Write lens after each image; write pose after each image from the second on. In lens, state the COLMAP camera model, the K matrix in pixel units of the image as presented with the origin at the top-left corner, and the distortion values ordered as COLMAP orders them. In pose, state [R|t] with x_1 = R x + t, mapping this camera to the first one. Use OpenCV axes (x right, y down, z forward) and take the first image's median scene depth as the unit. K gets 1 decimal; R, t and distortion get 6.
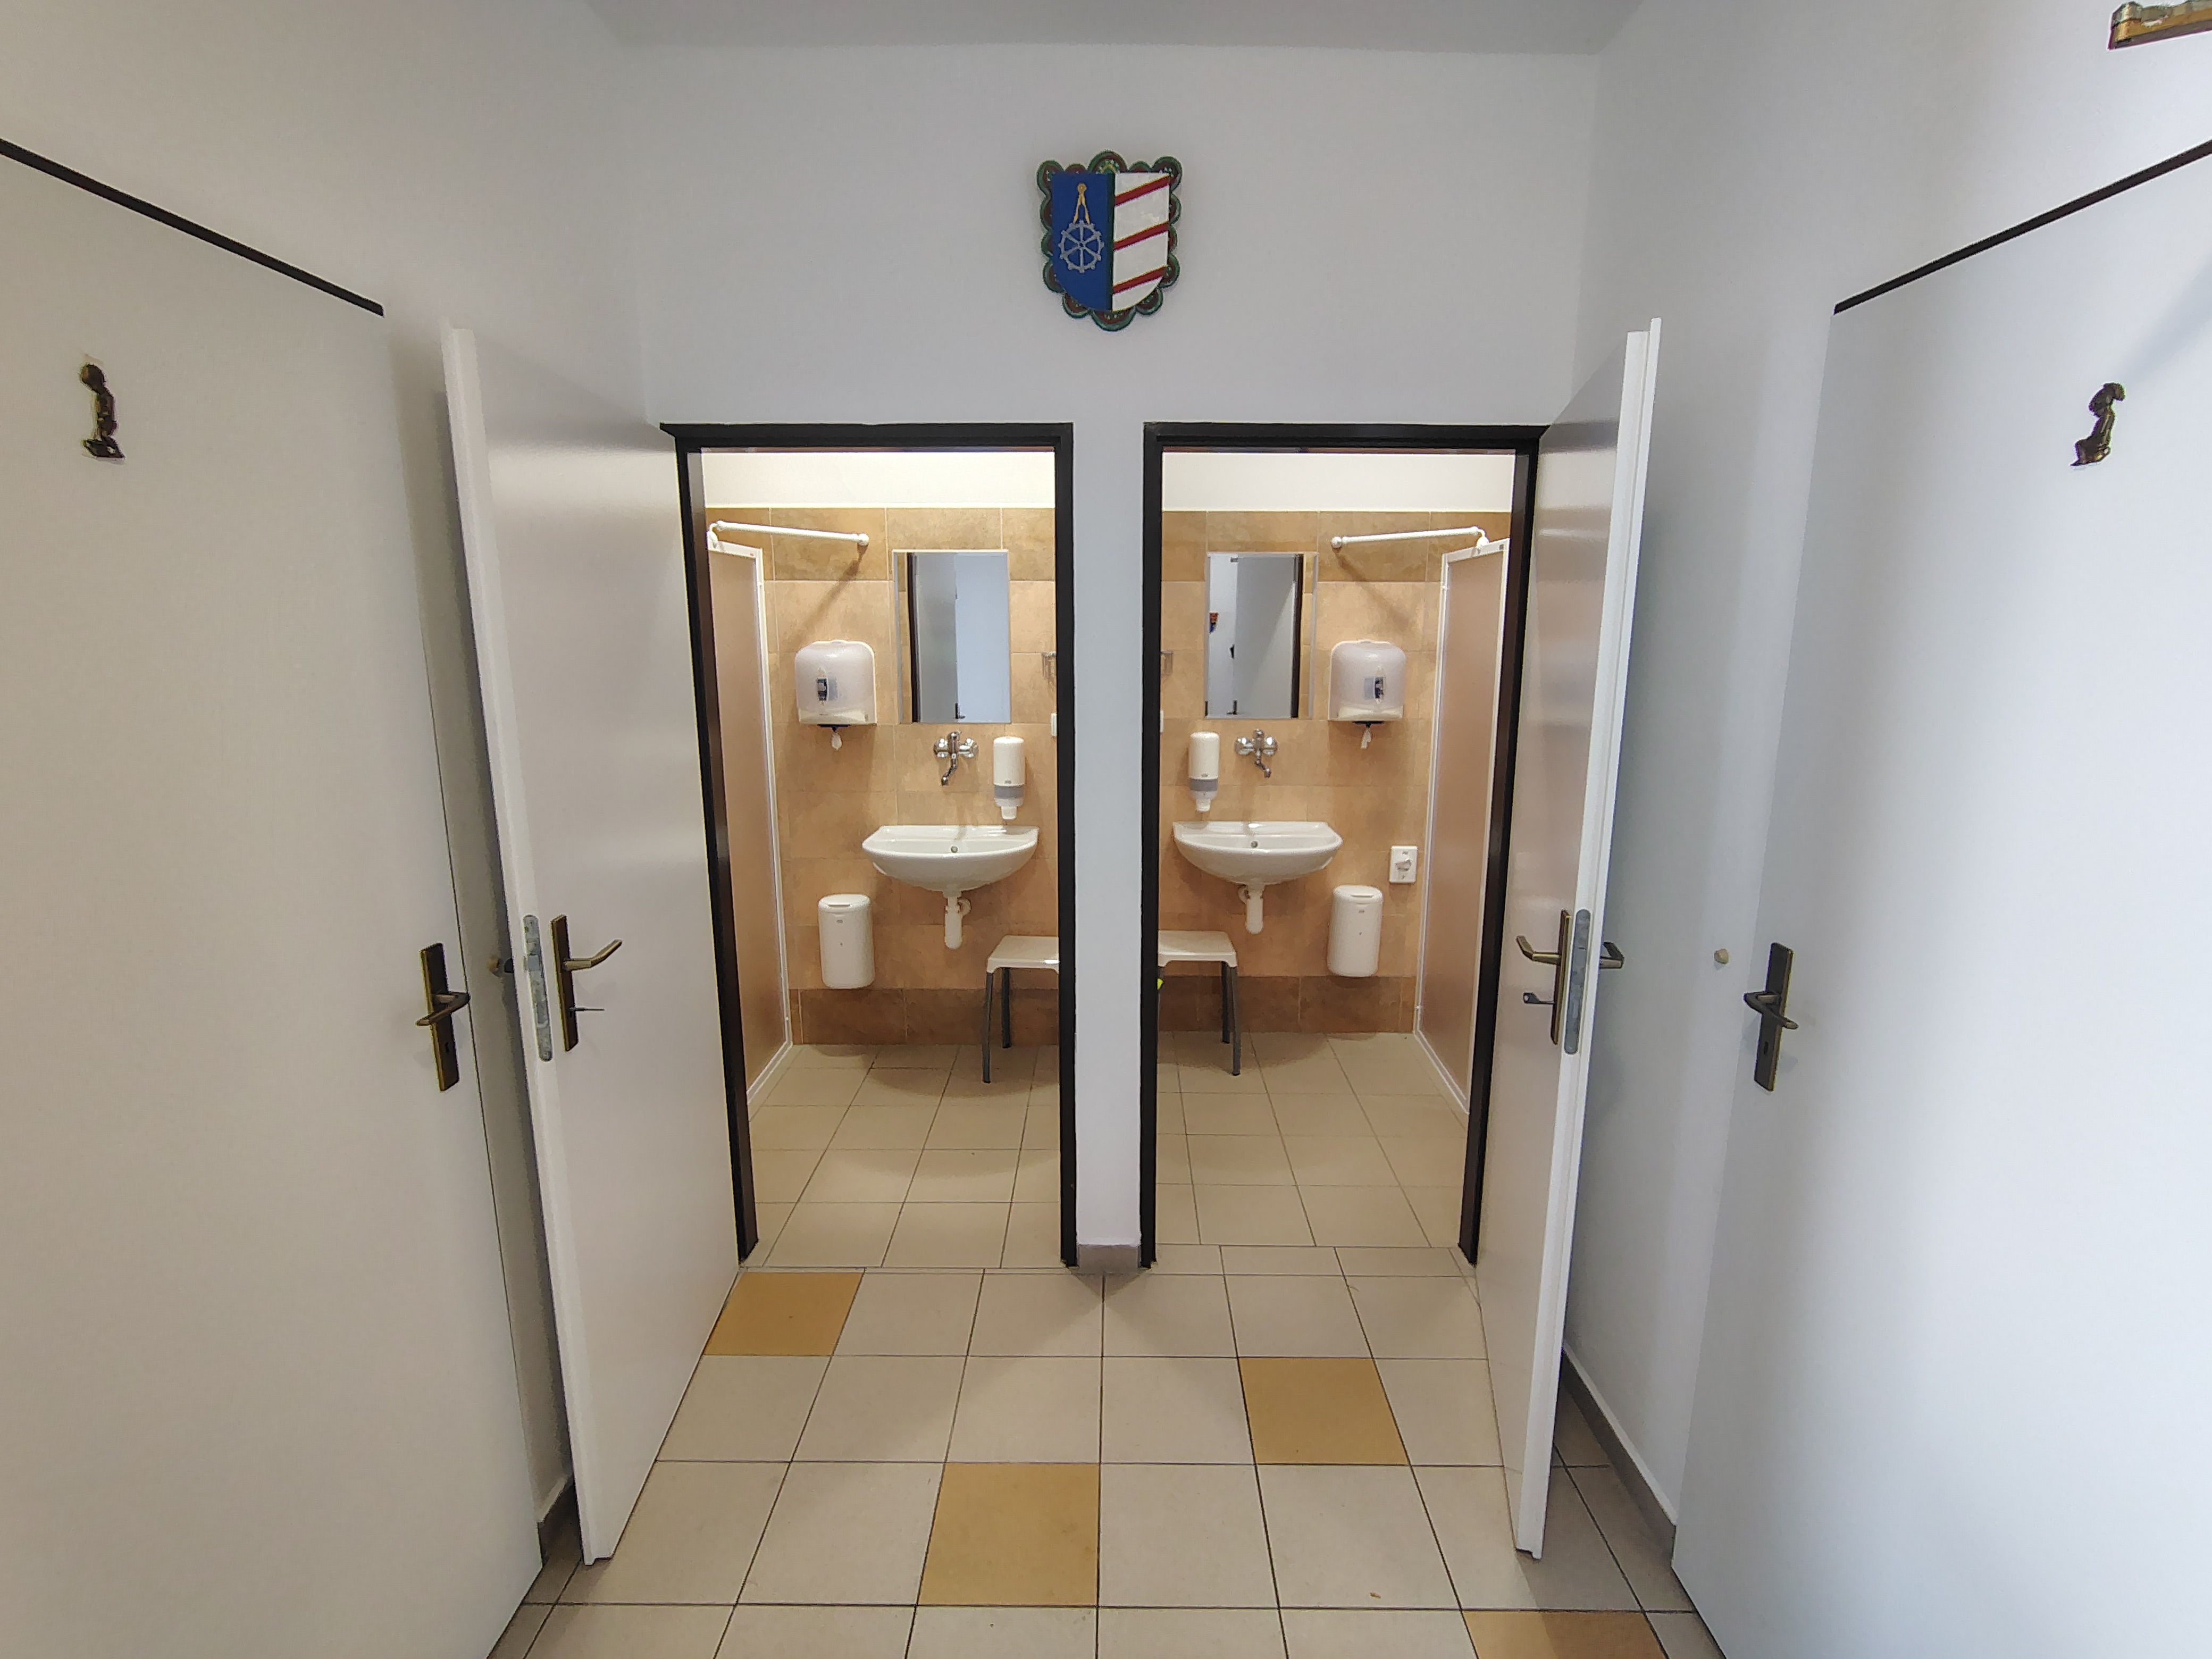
lens RADIAL K [[1029.4, 0, 1108.9], [0, 1029.4, 830.0], [0, 0, 1]] dist [-0.007017, 0.000578]
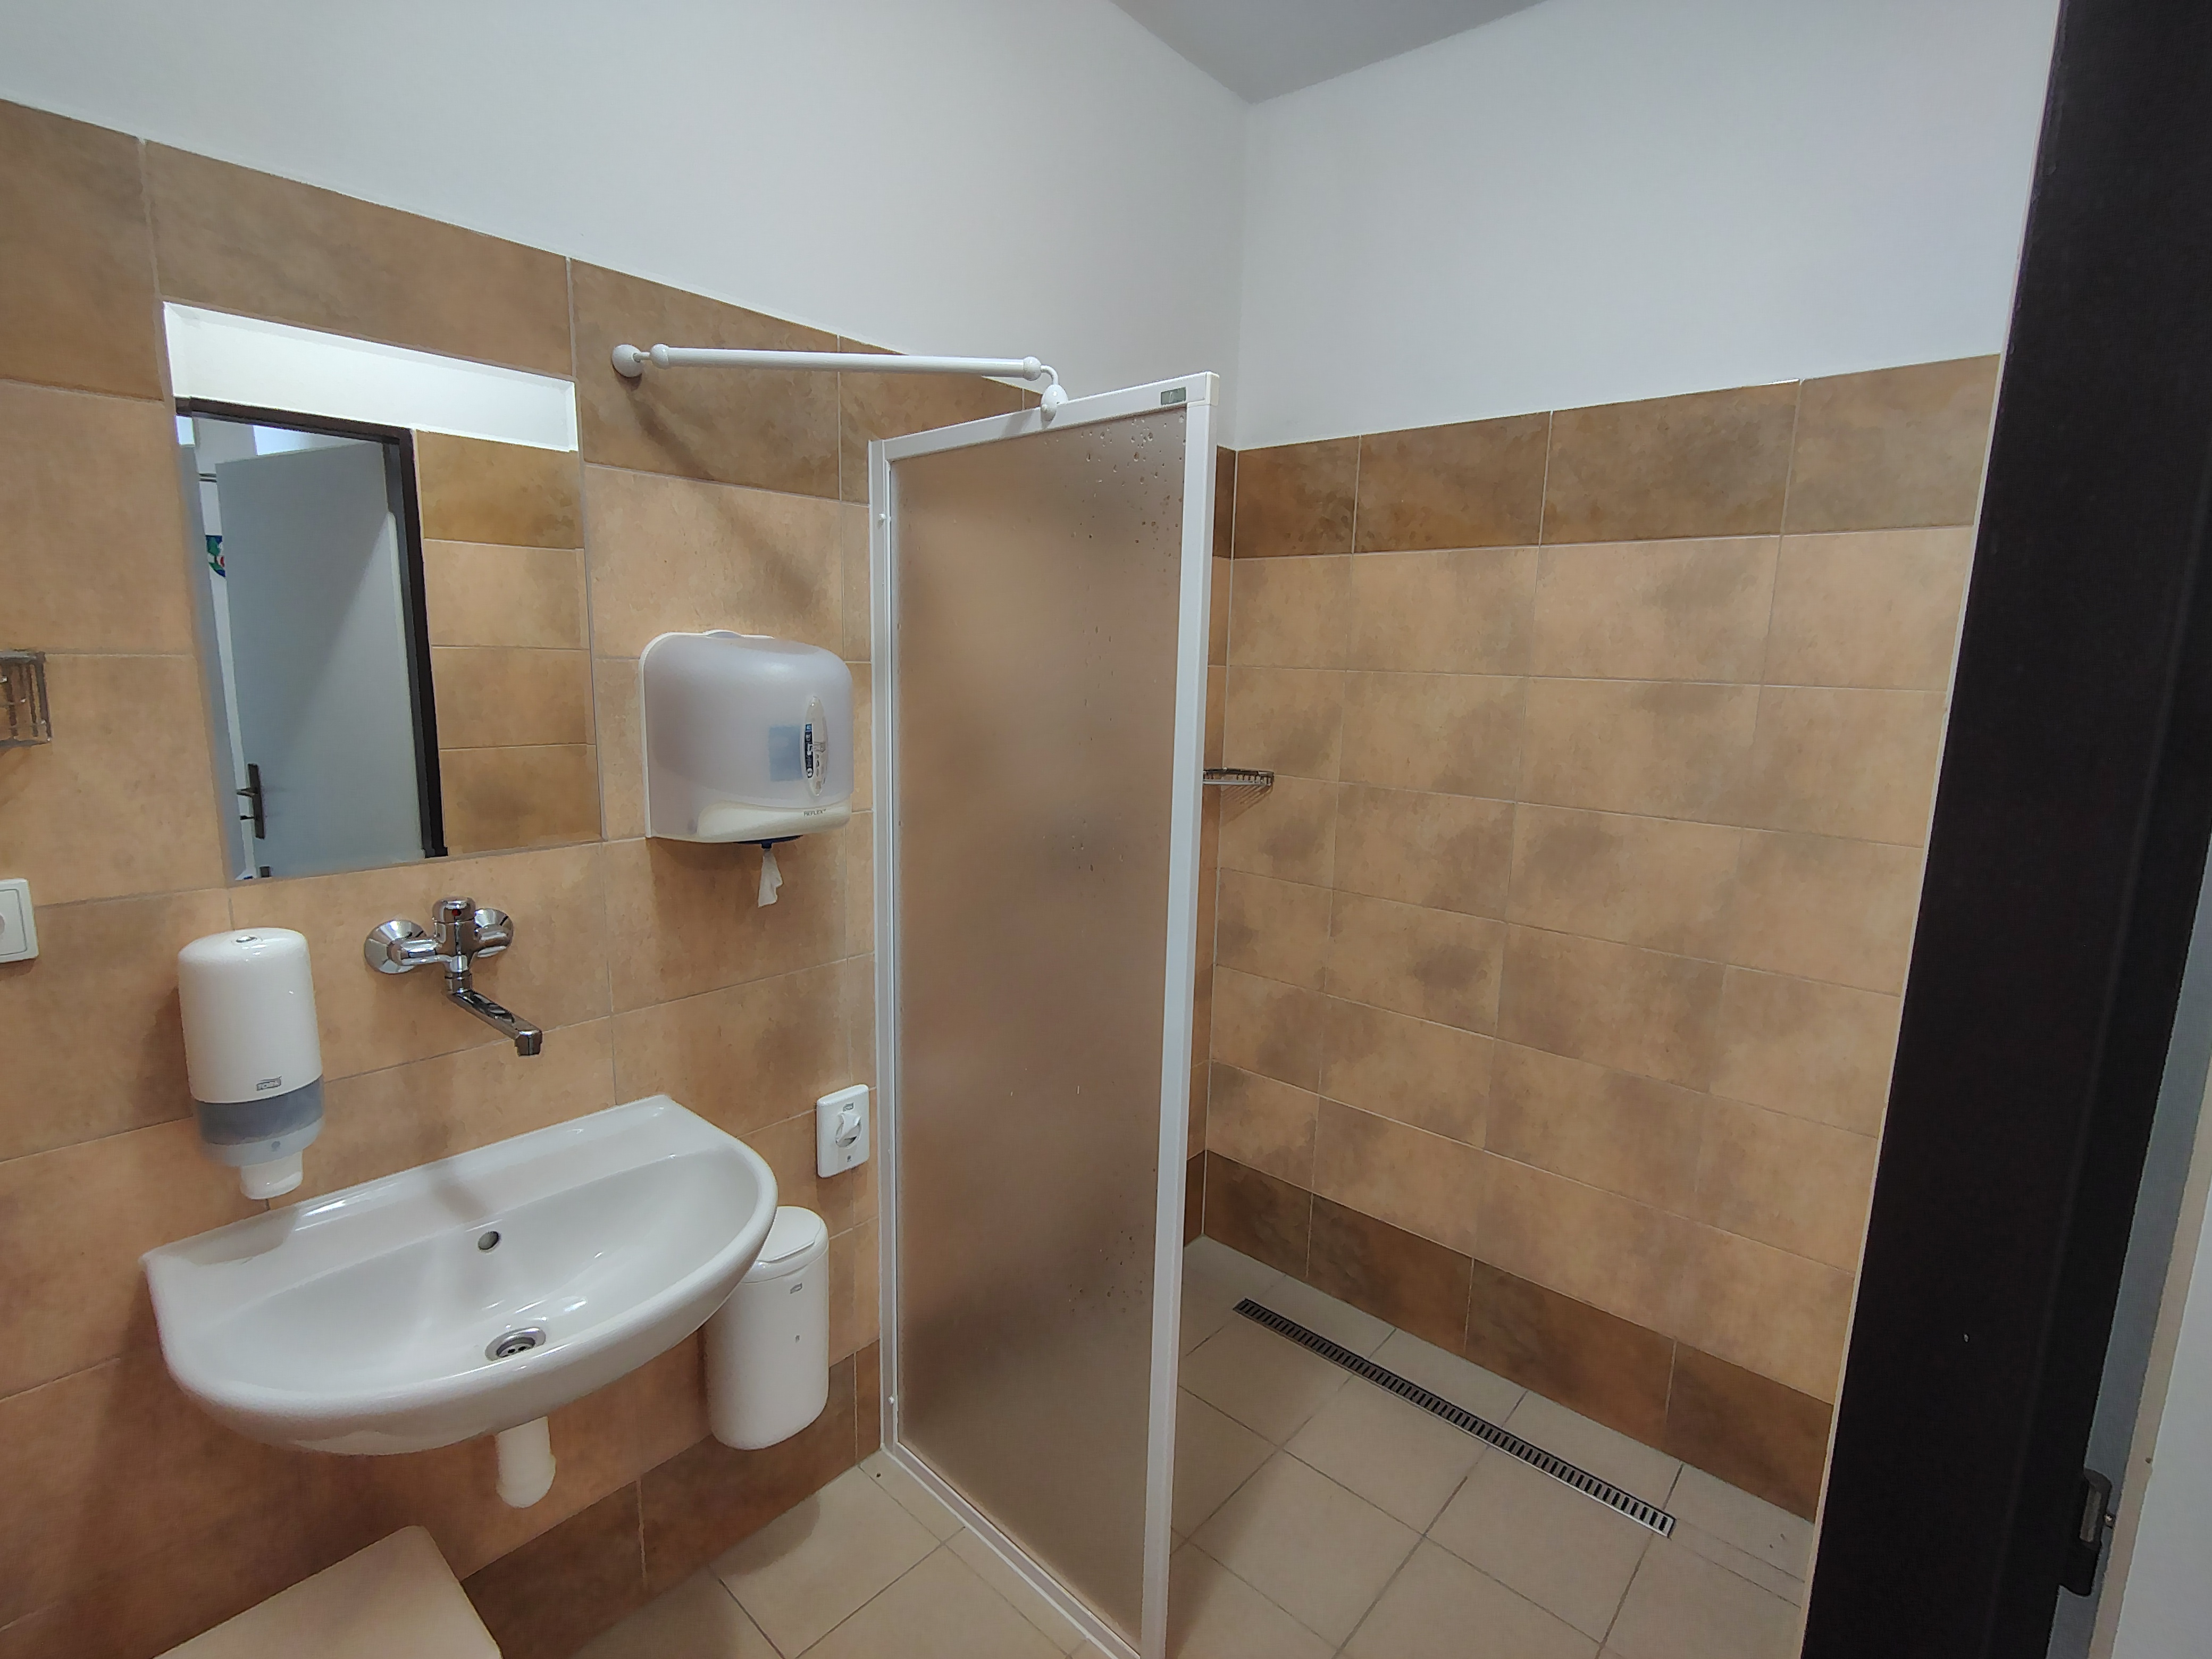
lens RADIAL K [[1029.4, 0, 1098.7], [0, 1029.4, 826.0], [0, 0, 1]] dist [-0.007017, 0.000578]
pose [[0.662283, -0.111454, 0.740918, 0.041765], [0.126015, 0.991357, 0.036486, -0.104360], [-0.738580, 0.069202, 0.670604, 0.622213]]
